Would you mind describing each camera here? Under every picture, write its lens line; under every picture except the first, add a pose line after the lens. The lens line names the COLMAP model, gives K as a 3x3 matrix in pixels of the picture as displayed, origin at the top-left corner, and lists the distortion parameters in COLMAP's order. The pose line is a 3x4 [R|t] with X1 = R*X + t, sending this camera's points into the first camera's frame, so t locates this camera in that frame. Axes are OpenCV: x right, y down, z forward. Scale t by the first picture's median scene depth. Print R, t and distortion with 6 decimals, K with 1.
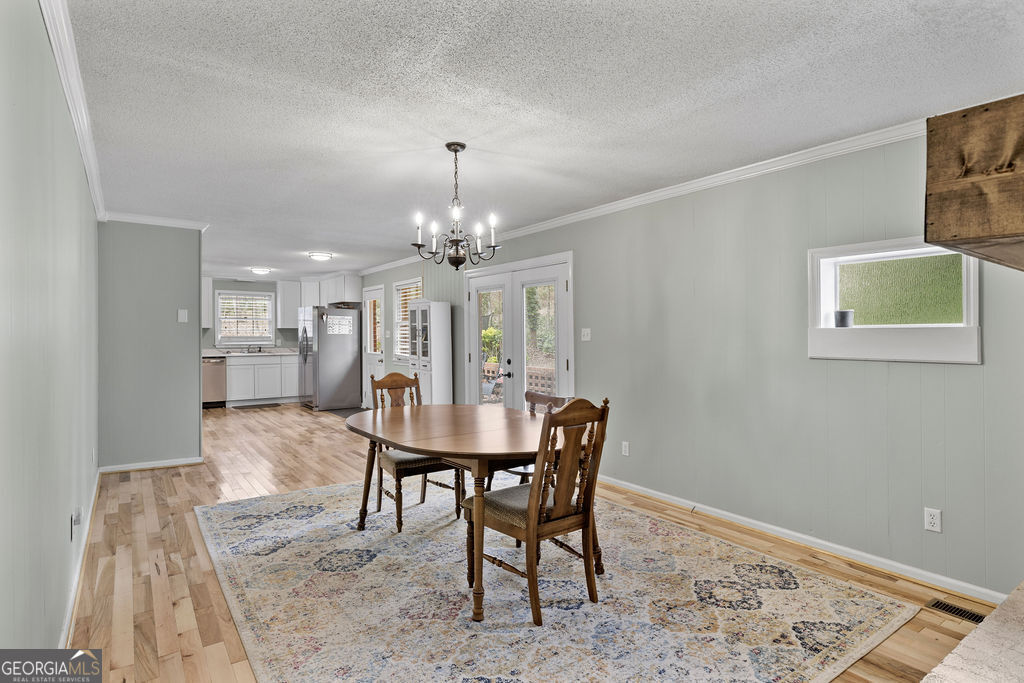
lens RADIAL K [[541.7, 0, 506.2], [0, 541.7, 337.5], [0, 0, 1]] dist [-0.003292, 0.001600]
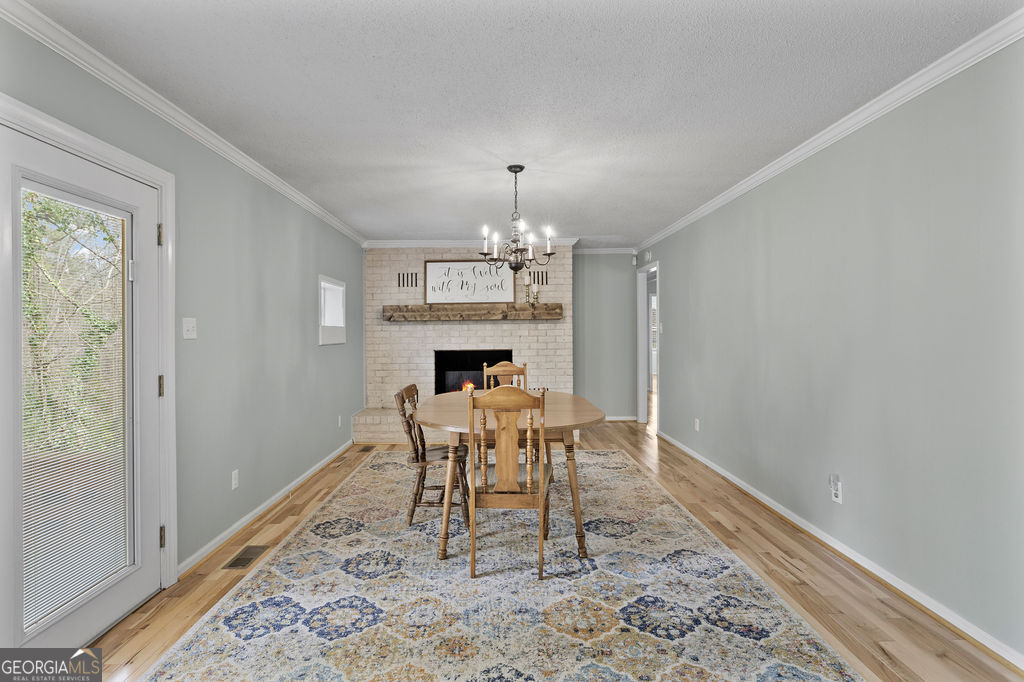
lens RADIAL K [[504.1, 0, 507.9], [0, 504.1, 335.5], [0, 0, 1]] dist [-0.004637, -0.000385]
pose [[-0.829839, -0.002579, 0.557998, -0.657766], [0.004974, 0.999915, 0.012017, -0.002915], [-0.557981, 0.012748, -0.829756, 1.851642]]
